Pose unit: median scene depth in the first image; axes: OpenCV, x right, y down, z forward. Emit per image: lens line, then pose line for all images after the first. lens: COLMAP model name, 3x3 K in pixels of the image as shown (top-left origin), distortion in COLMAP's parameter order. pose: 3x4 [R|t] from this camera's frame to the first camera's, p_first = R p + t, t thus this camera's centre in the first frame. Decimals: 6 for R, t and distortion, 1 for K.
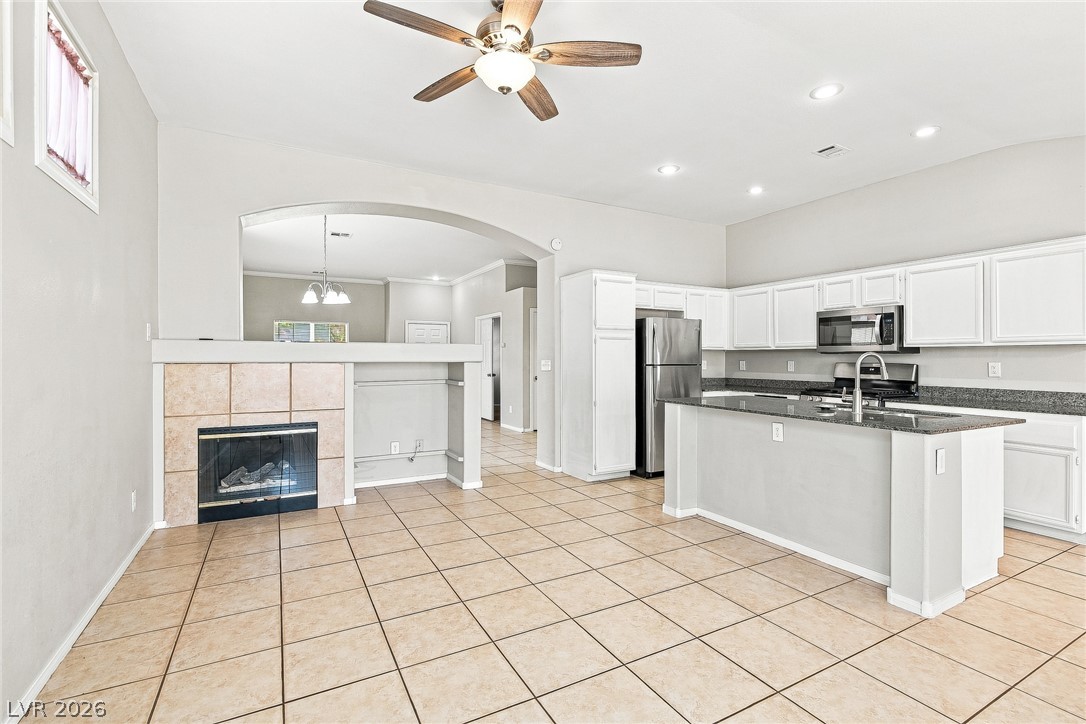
lens RADIAL K [[494.8, 0, 547.6], [0, 494.8, 356.6], [0, 0, 1]] dist [0.001397, 0.001091]
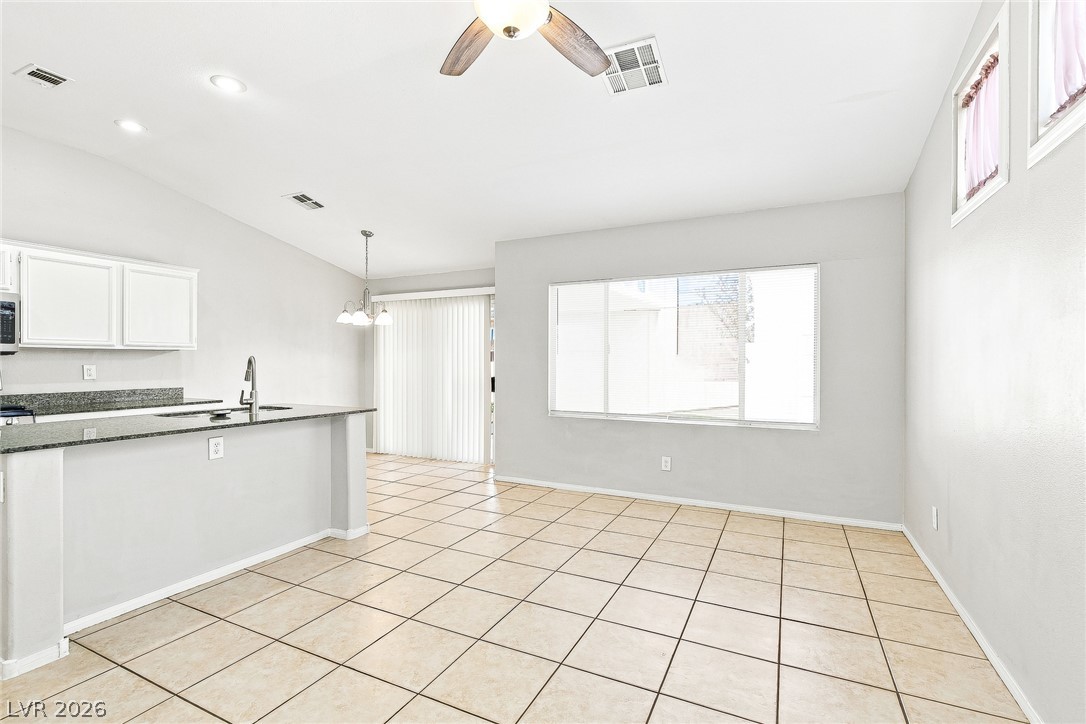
lens RADIAL K [[494.8, 0, 544.1], [0, 494.8, 362.9], [0, 0, 1]] dist [0.001397, 0.001091]
pose [[-0.570255, -0.006092, 0.821445, -0.372404], [-0.004492, 0.999981, 0.004298, -0.000868], [-0.821455, -0.001239, -0.570272, 0.675282]]
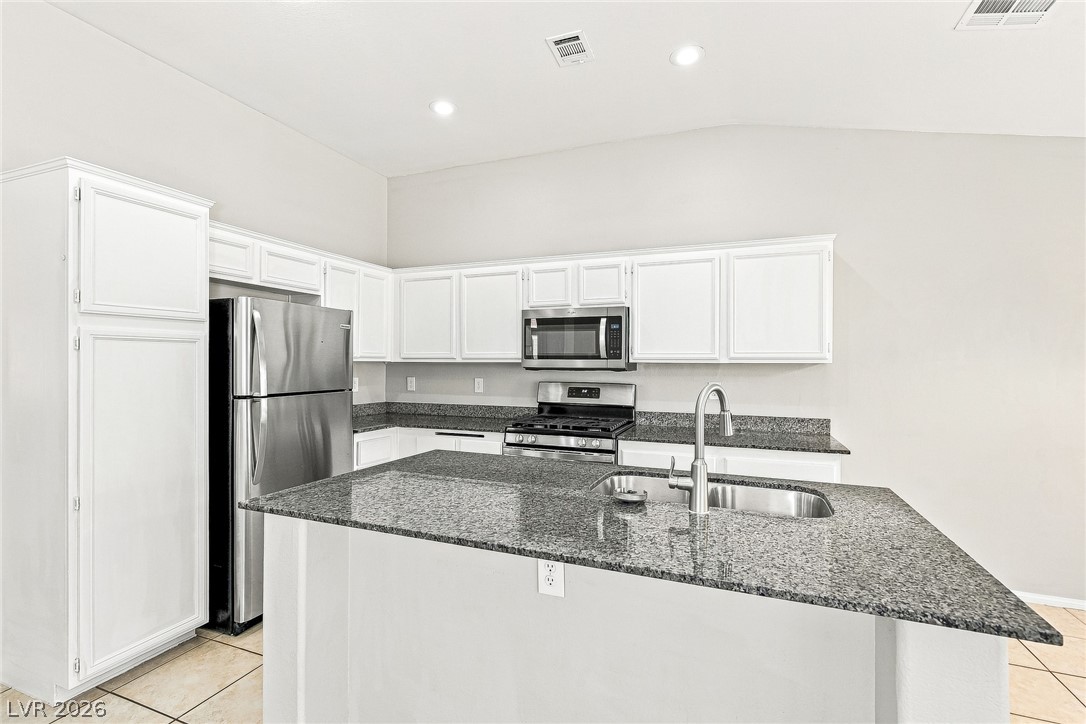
lens RADIAL K [[494.8, 0, 549.1], [0, 494.8, 363.2], [0, 0, 1]] dist [0.001397, 0.001091]
pose [[0.766923, -0.000399, 0.641739, 0.127297], [-0.004050, 0.999977, 0.005462, -0.019712], [-0.641726, -0.006788, 0.766904, 0.447613]]
